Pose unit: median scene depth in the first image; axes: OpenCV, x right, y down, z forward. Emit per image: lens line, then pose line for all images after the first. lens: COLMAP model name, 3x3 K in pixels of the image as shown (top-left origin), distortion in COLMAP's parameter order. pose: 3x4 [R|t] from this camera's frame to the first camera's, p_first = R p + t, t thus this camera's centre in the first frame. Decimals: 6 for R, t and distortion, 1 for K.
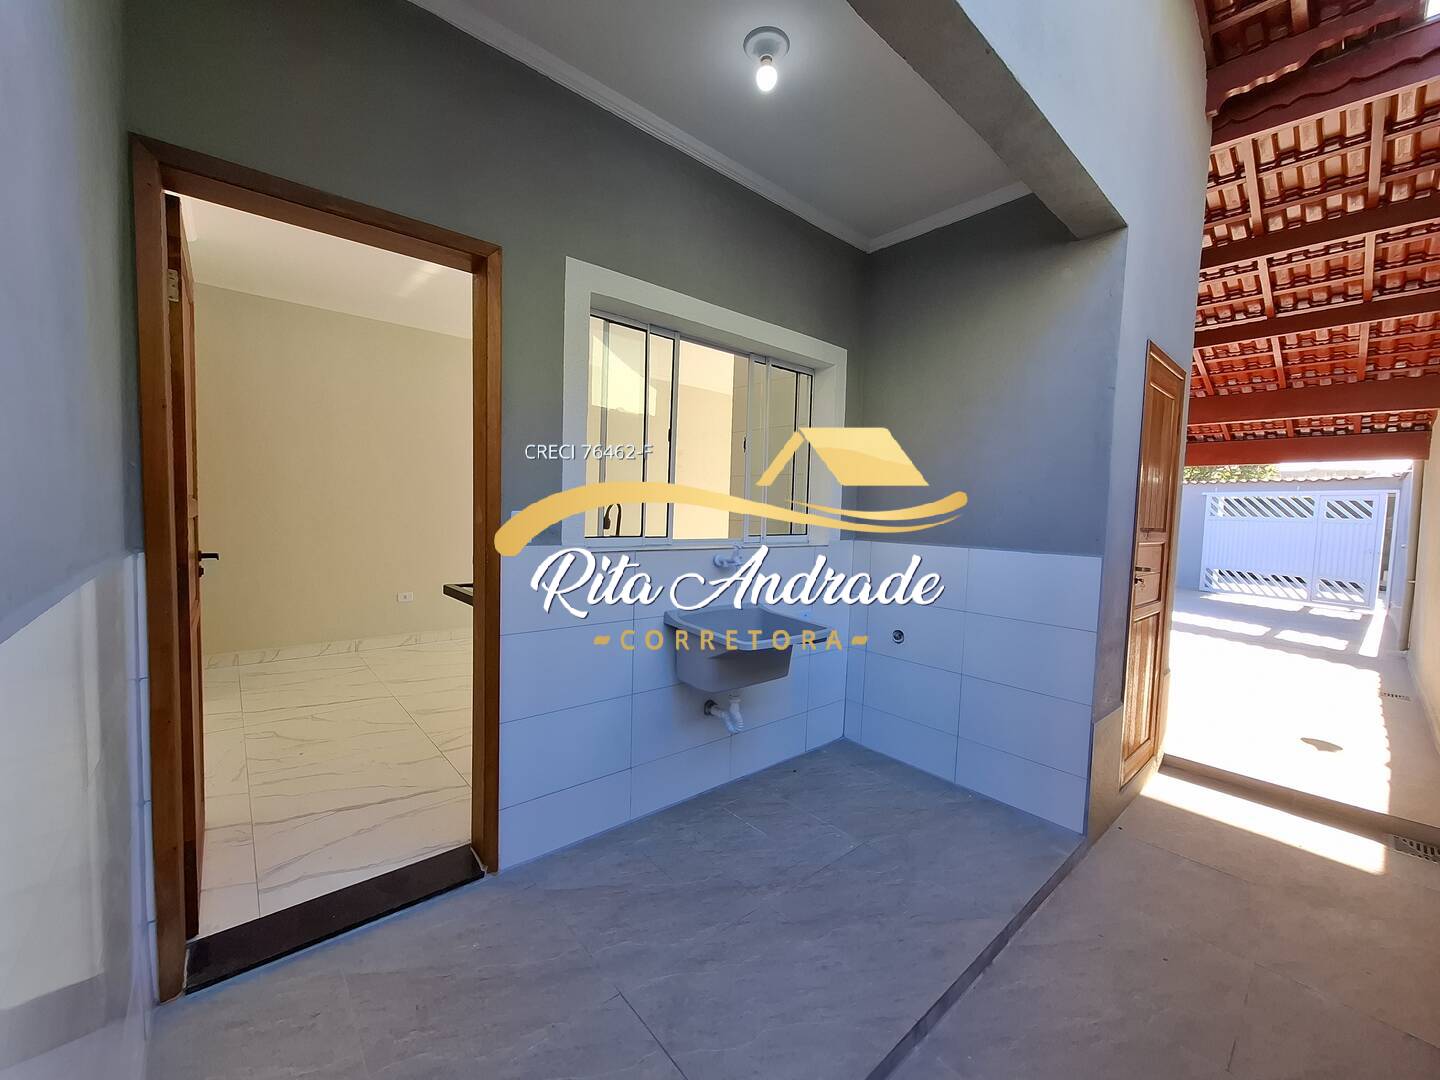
lens RADIAL K [[569.1, 0, 720.7], [0, 569.1, 544.0], [0, 0, 1]] dist [-0.011554, 0.004237]
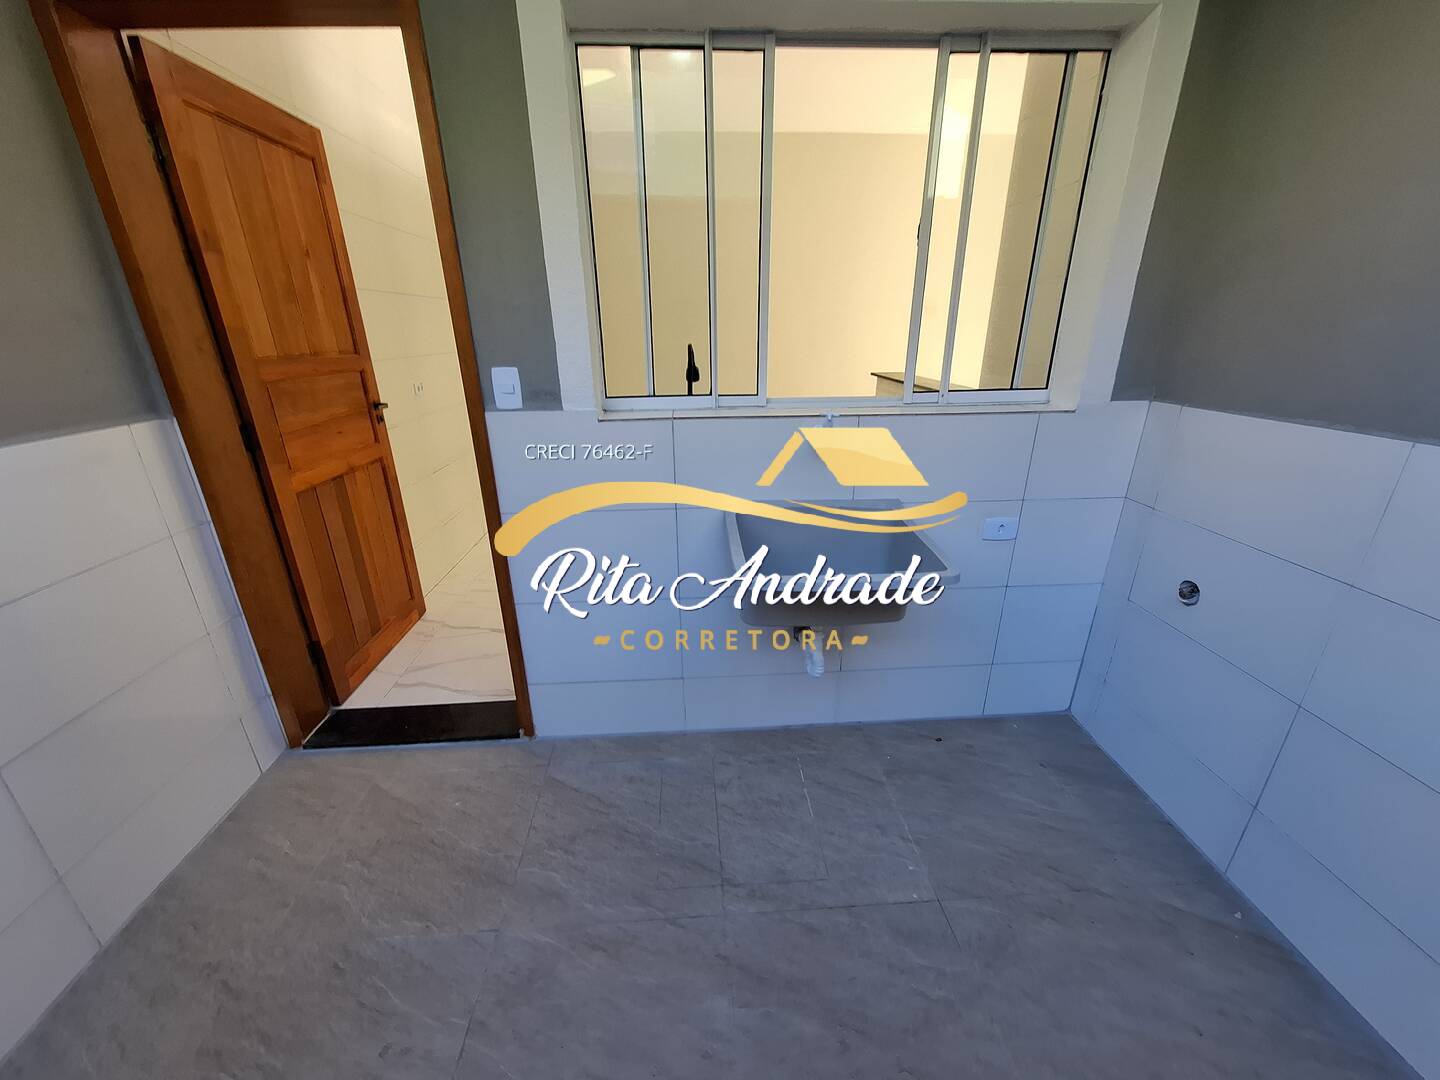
lens RADIAL K [[569.1, 0, 720.7], [0, 569.1, 544.0], [0, 0, 1]] dist [-0.011554, 0.004237]
pose [[0.789689, 0.185297, -0.584856, 0.362984], [0.000804, 0.952986, 0.303014, -0.056609], [0.613506, -0.239757, 0.752414, 0.464780]]
